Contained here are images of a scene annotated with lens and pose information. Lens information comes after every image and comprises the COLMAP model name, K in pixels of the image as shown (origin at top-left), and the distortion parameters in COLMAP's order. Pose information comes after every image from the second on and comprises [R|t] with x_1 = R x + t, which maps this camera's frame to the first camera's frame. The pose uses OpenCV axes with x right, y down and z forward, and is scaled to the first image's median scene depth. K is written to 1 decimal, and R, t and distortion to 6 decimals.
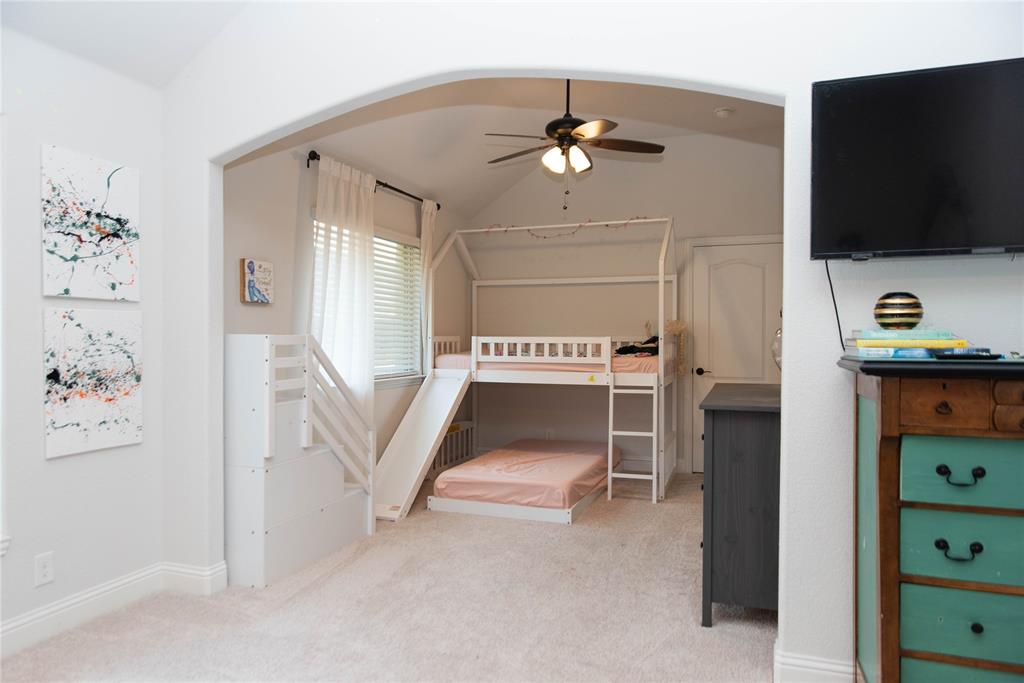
lens RADIAL K [[662.9, 0, 495.8], [0, 662.9, 348.3], [0, 0, 1]] dist [-0.036906, -0.000125]
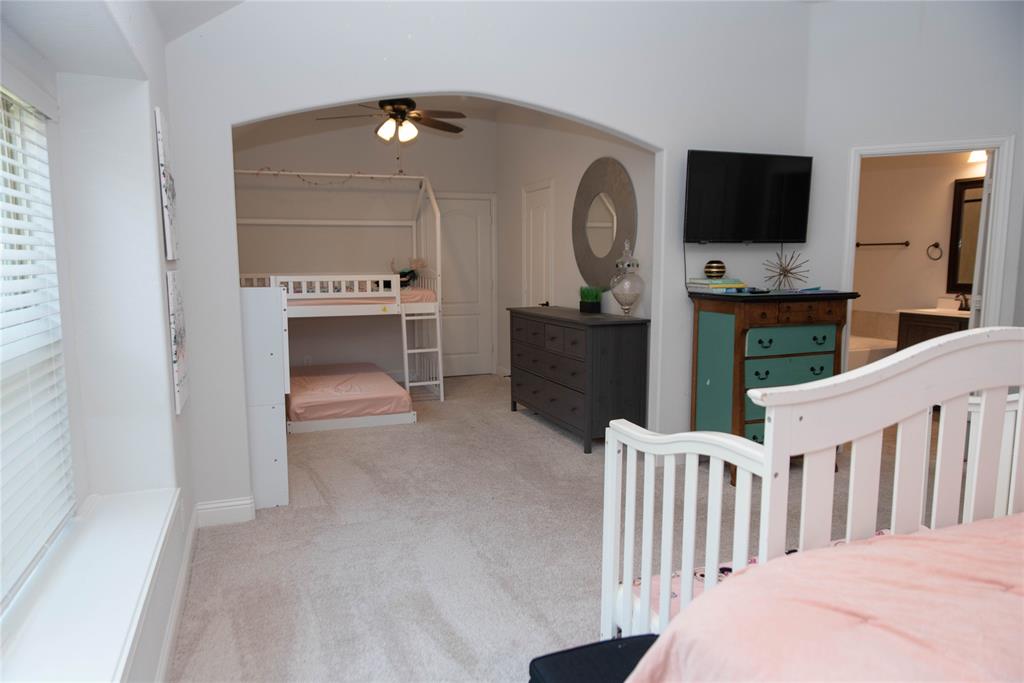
lens RADIAL K [[662.9, 0, 495.8], [0, 662.9, 348.3], [0, 0, 1]] dist [-0.036906, -0.000125]
pose [[0.763968, -0.090374, 0.638894, -0.575493], [0.014738, 0.992329, 0.122746, -0.034914], [-0.645086, -0.084358, 0.759439, -0.071968]]
